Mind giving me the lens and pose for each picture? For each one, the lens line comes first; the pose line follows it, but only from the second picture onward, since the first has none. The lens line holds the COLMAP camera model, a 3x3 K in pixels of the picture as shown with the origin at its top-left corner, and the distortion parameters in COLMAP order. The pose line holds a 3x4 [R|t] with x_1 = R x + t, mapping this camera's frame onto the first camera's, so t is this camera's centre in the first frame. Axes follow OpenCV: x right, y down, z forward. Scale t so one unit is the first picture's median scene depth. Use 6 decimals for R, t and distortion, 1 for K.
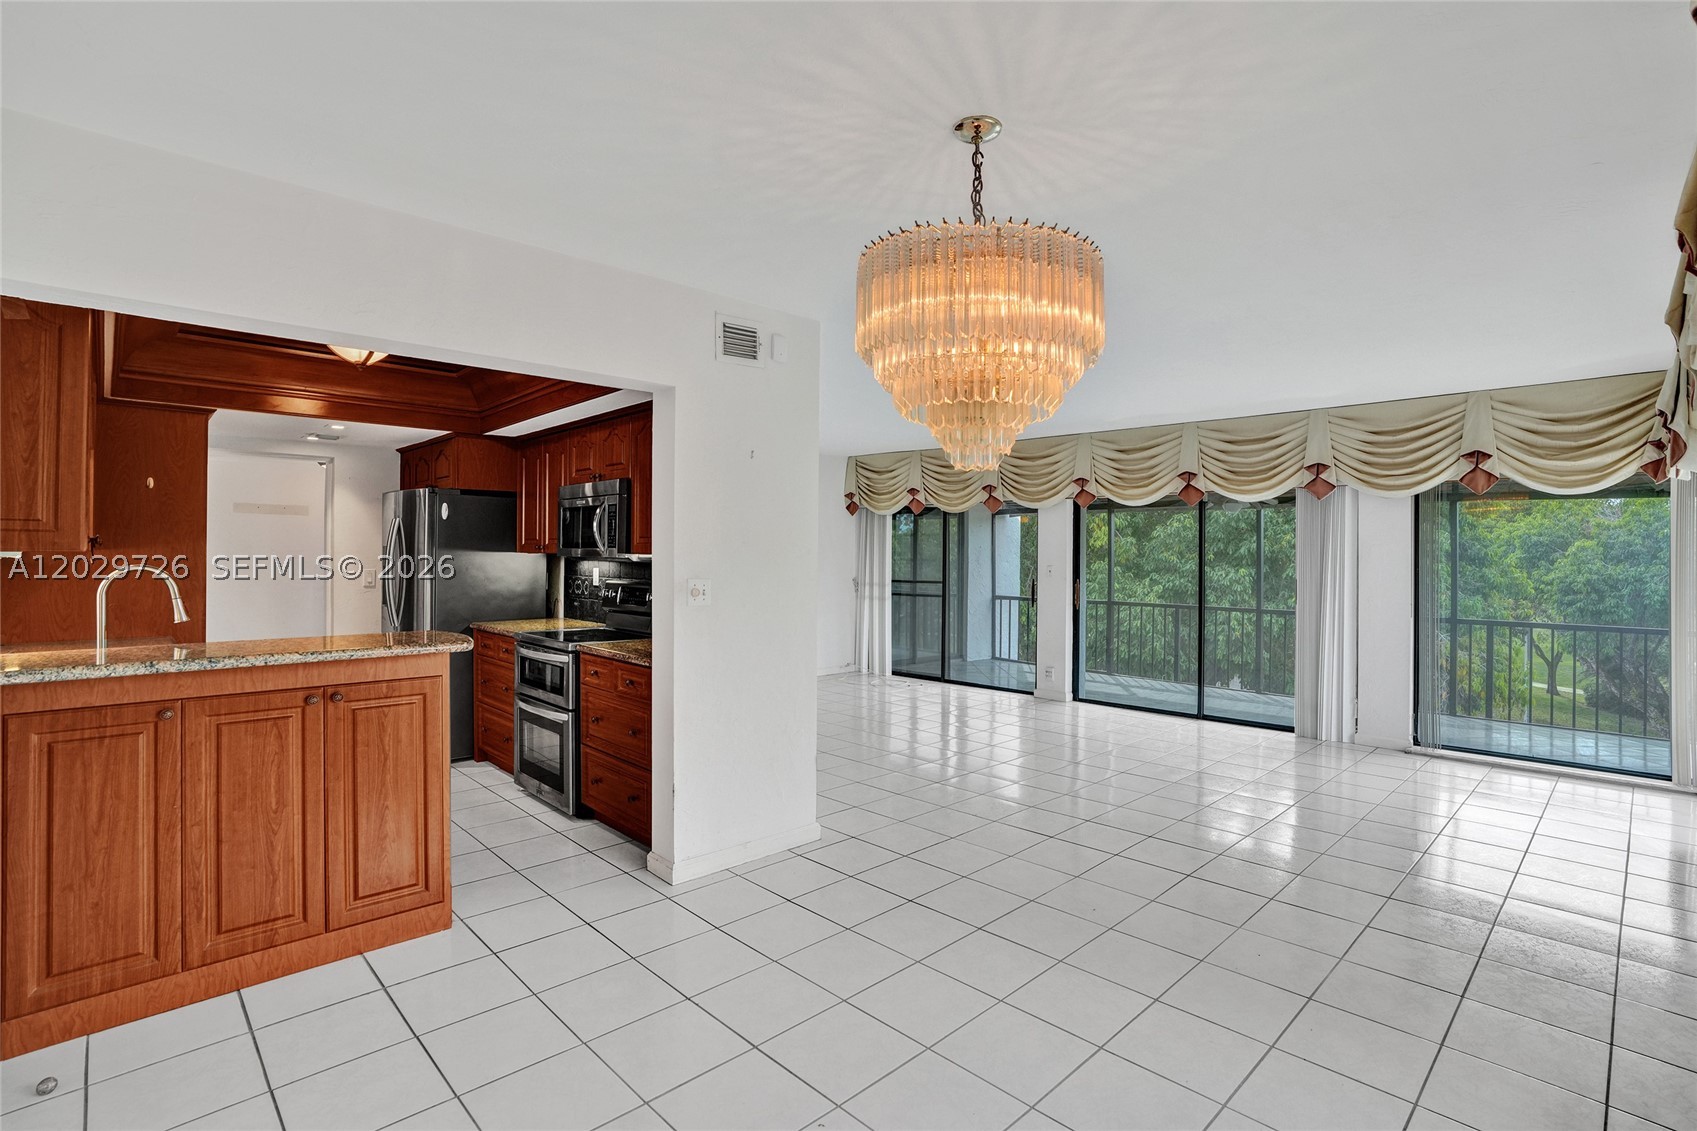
lens RADIAL K [[807.2, 0, 853.8], [0, 807.2, 551.3], [0, 0, 1]] dist [-0.019062, 0.000672]
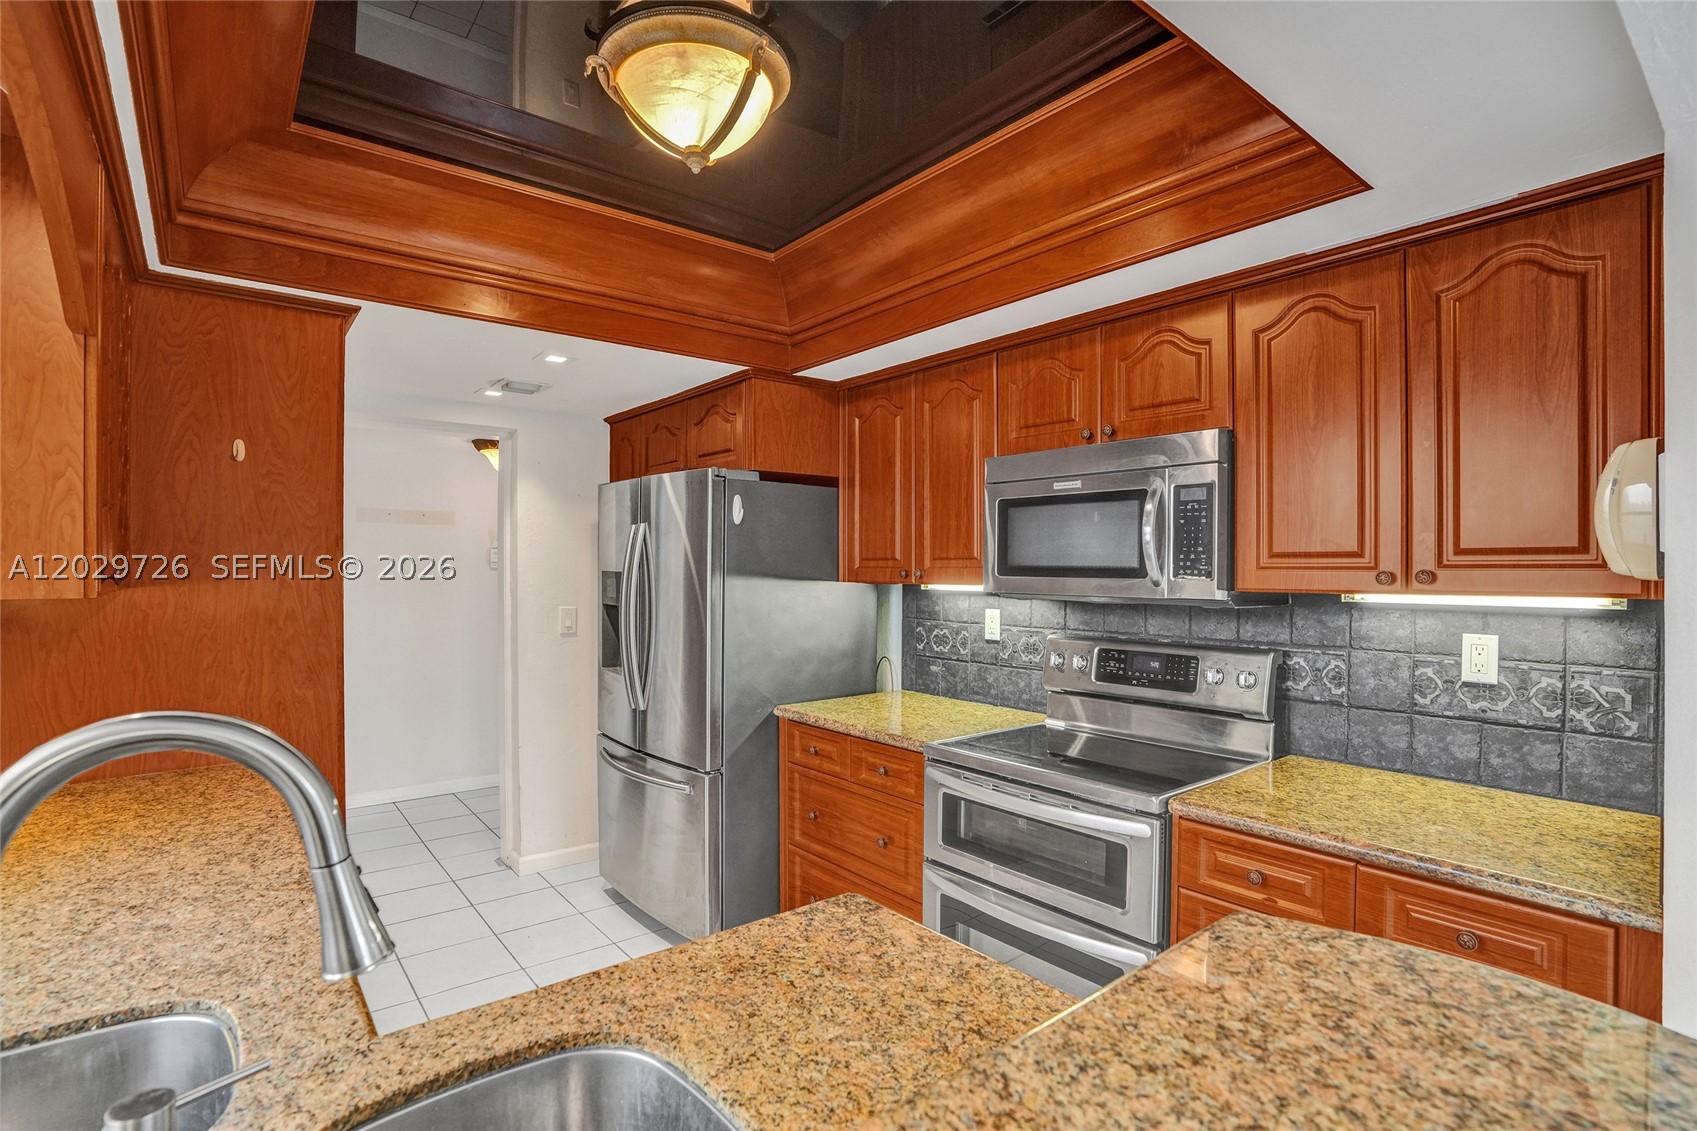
lens RADIAL K [[807.2, 0, 850.6], [0, 807.2, 570.8], [0, 0, 1]] dist [-0.019062, 0.000672]
pose [[0.997320, -0.004541, -0.073022, -0.400366], [0.005046, 0.999965, 0.006726, -0.011018], [0.072989, -0.007077, 0.997308, 0.454437]]
